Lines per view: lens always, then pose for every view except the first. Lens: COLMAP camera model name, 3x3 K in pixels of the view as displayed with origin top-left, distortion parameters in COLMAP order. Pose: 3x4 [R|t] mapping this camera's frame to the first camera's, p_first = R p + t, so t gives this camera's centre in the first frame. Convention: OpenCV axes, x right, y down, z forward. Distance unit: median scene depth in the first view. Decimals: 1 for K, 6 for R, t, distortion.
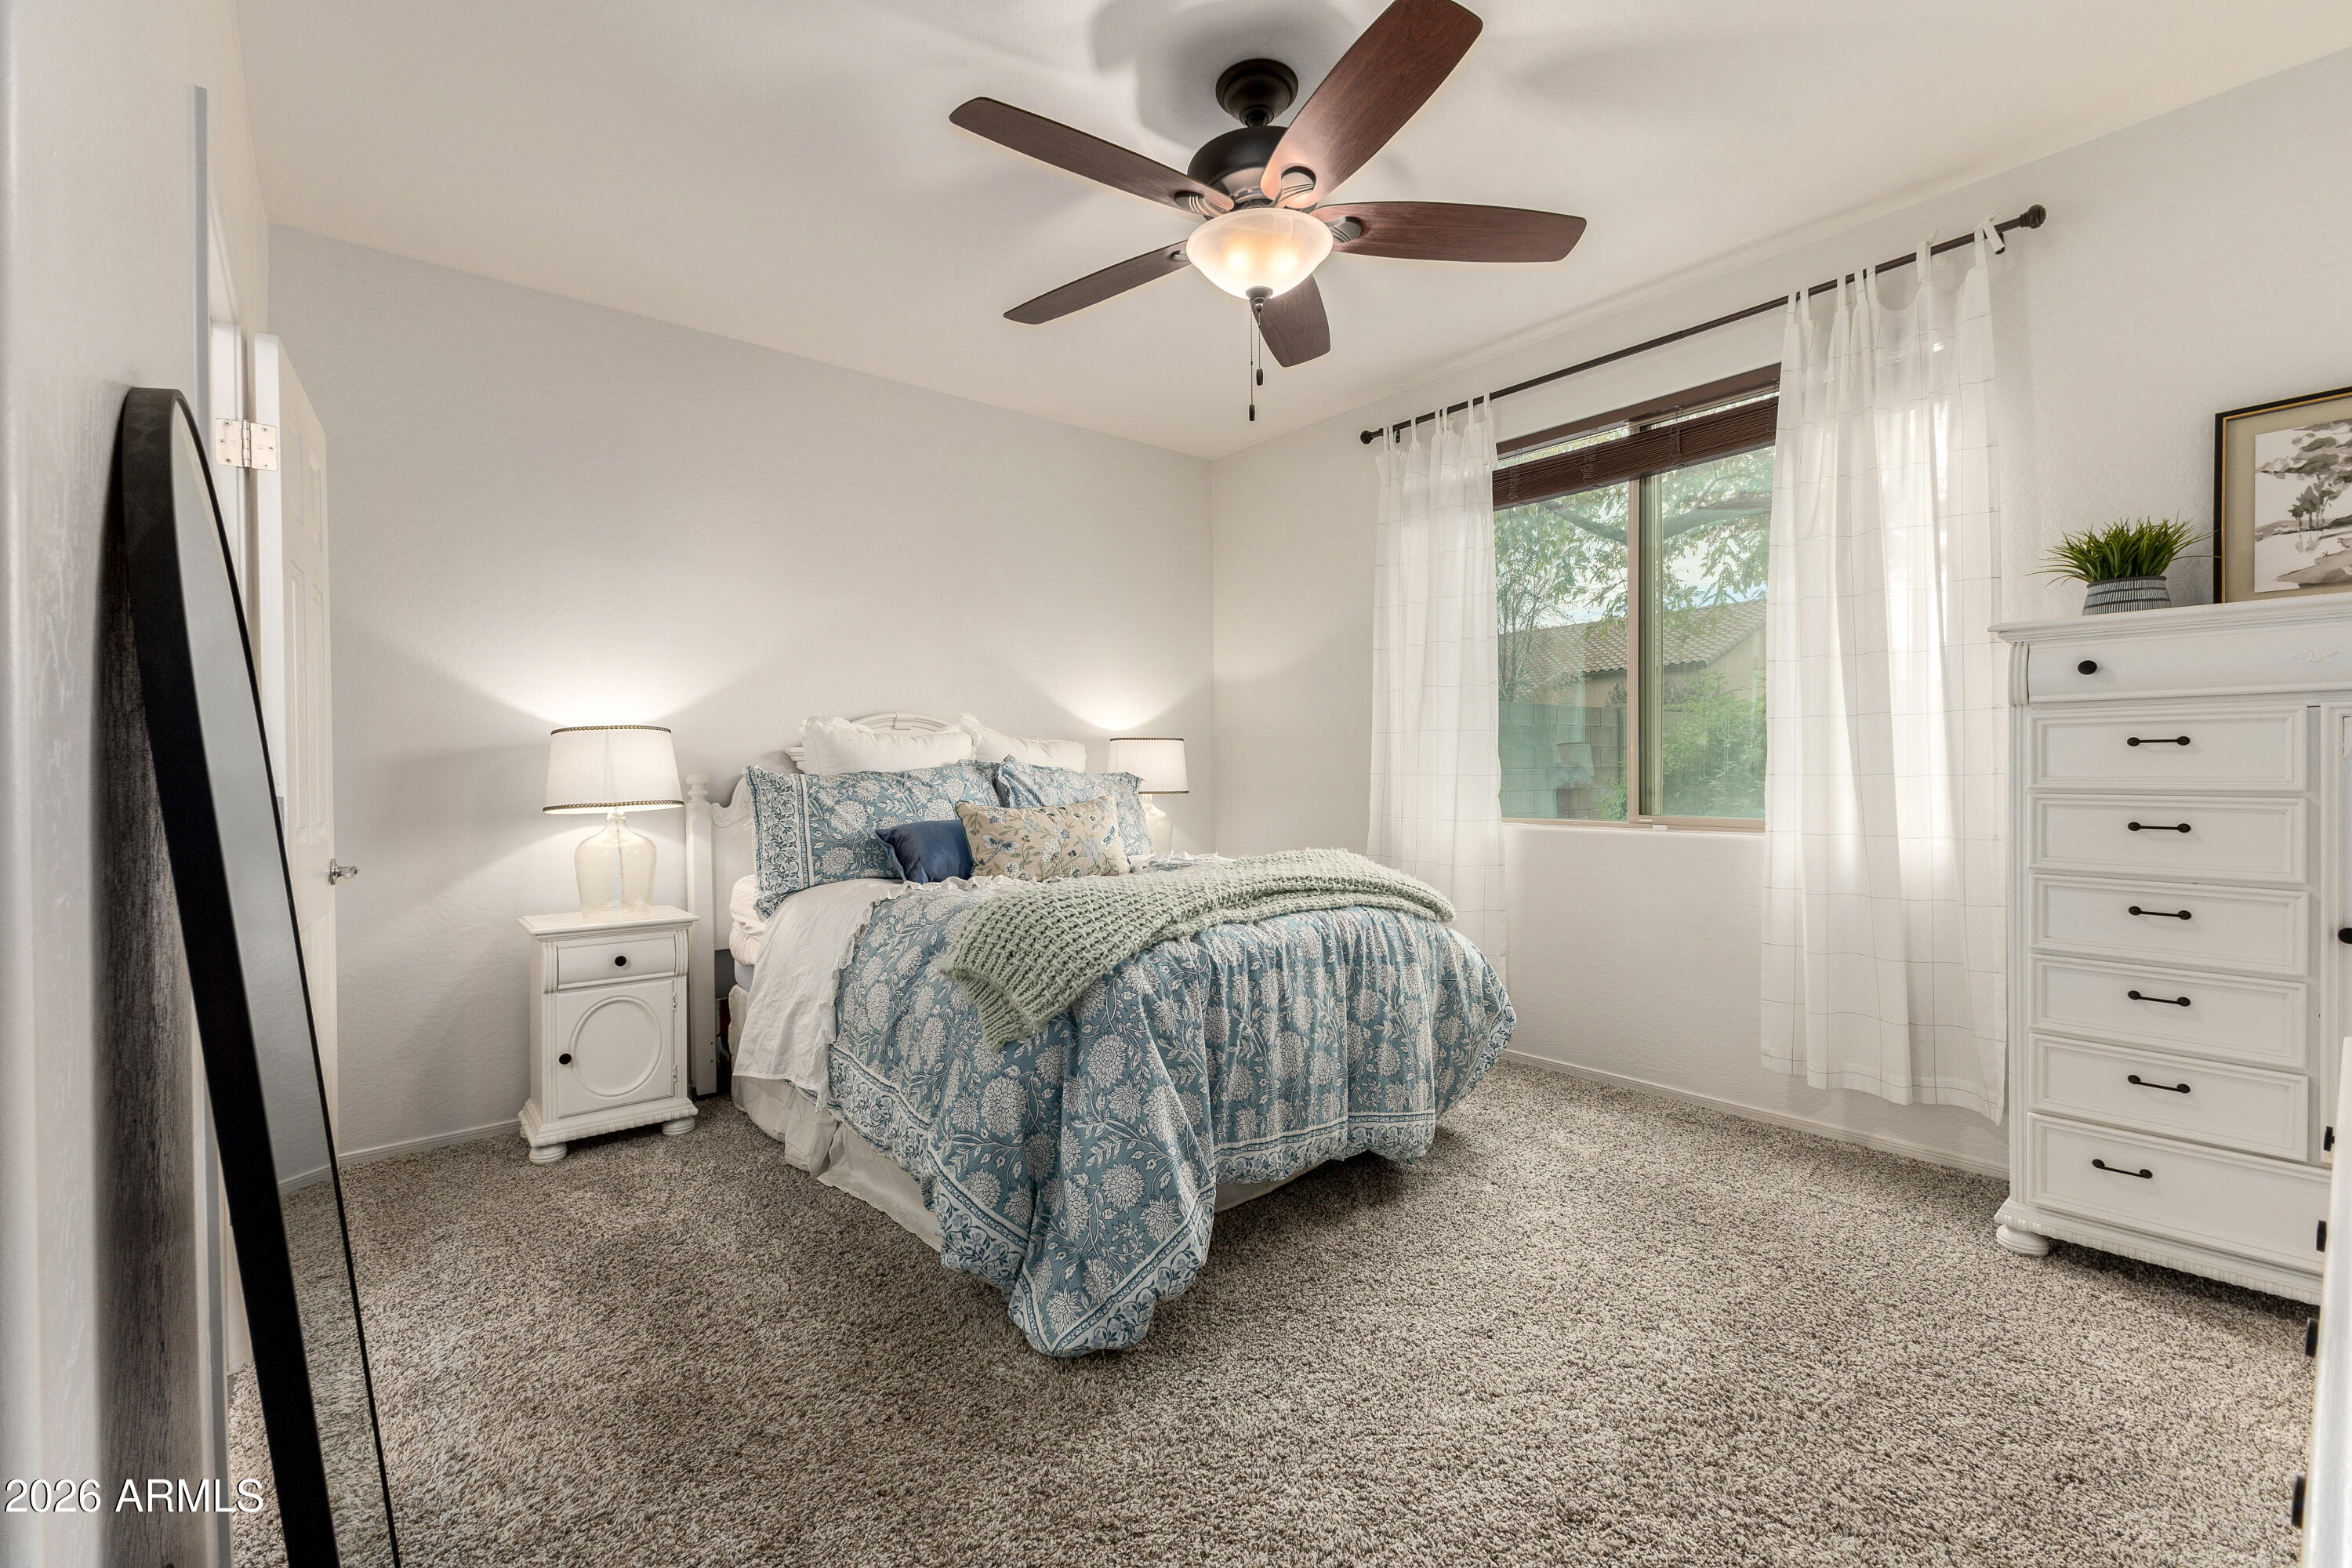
lens RADIAL K [[1010.7, 0, 1168.6], [0, 1010.7, 778.5], [0, 0, 1]] dist [0.009193, -0.004660]
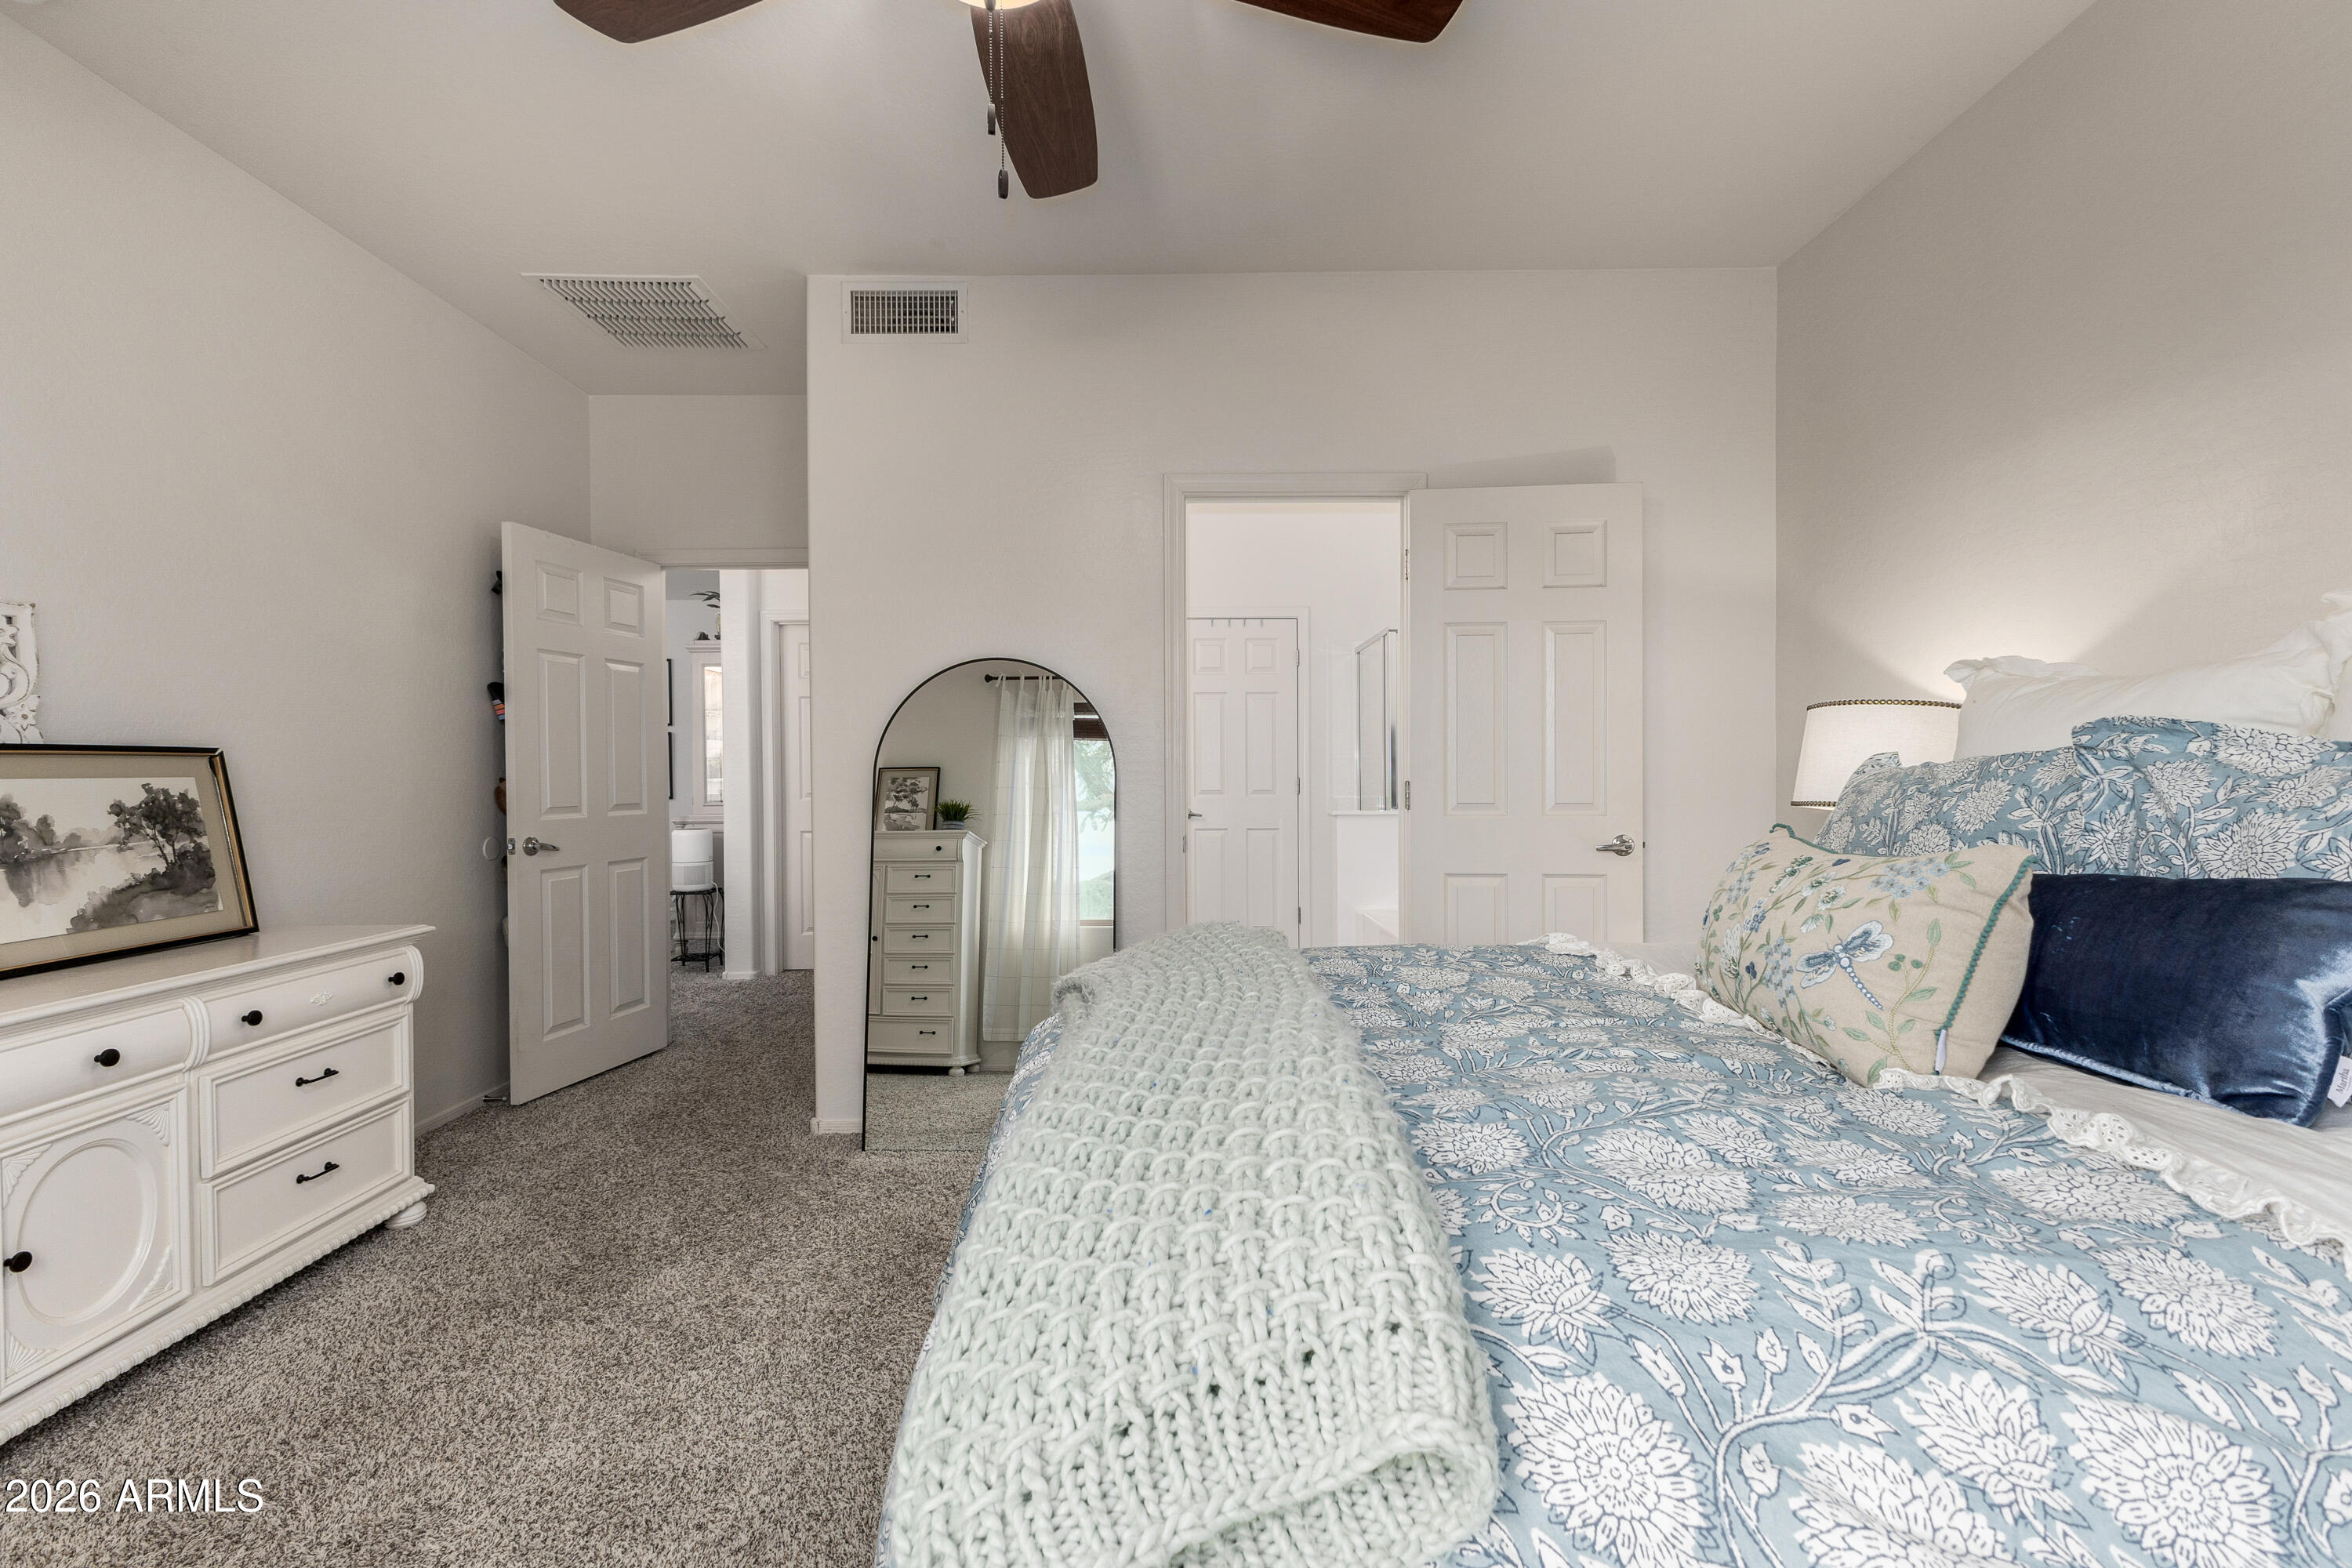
lens RADIAL K [[1014.3, 0, 1176.0], [0, 1014.3, 778.6], [0, 0, 1]] dist [0.017479, -0.005275]
pose [[-0.632057, 0.018494, -0.774701, 0.455924], [0.006276, 0.999805, 0.018747, -0.014377], [0.774896, 0.006987, -0.632050, 1.353022]]
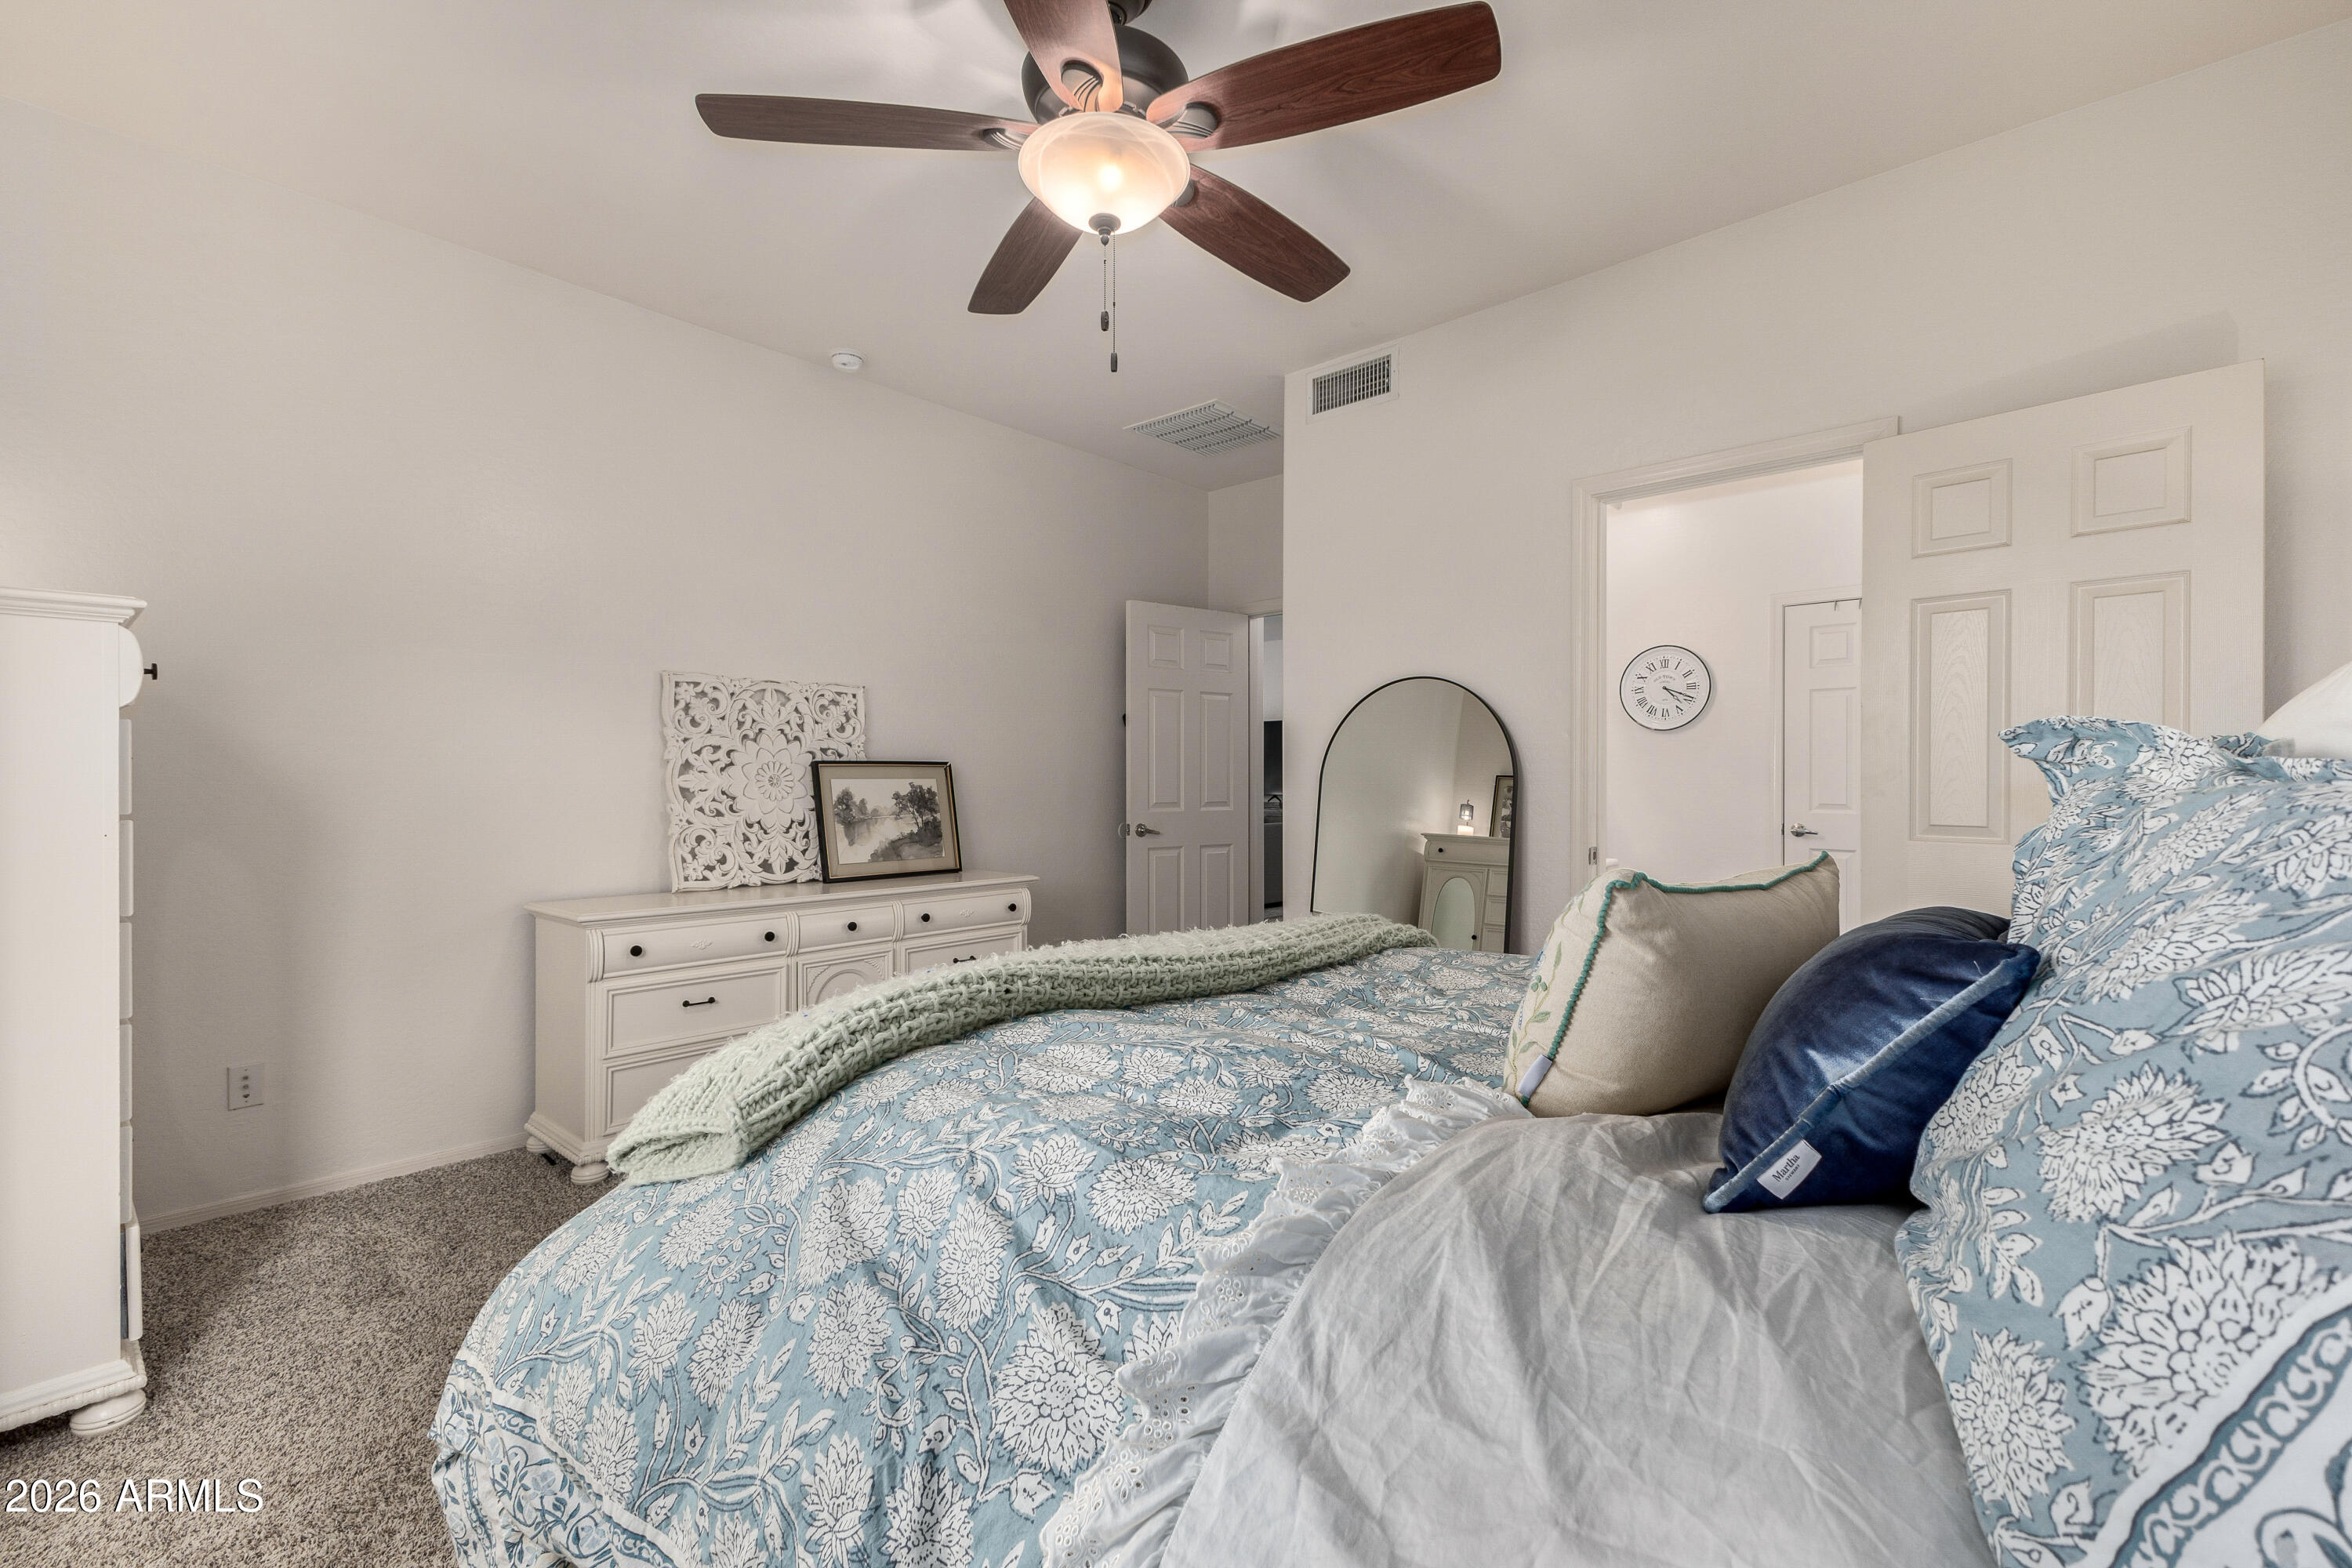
lens RADIAL K [[1013.2, 0, 1175.9], [0, 1013.2, 777.9], [0, 0, 1]] dist [0.012643, -0.000927]
pose [[-0.990529, 0.006285, -0.137163, 0.134223], [0.005240, 0.999954, 0.007983, -0.016221], [0.137207, 0.007188, -0.990516, 1.712569]]
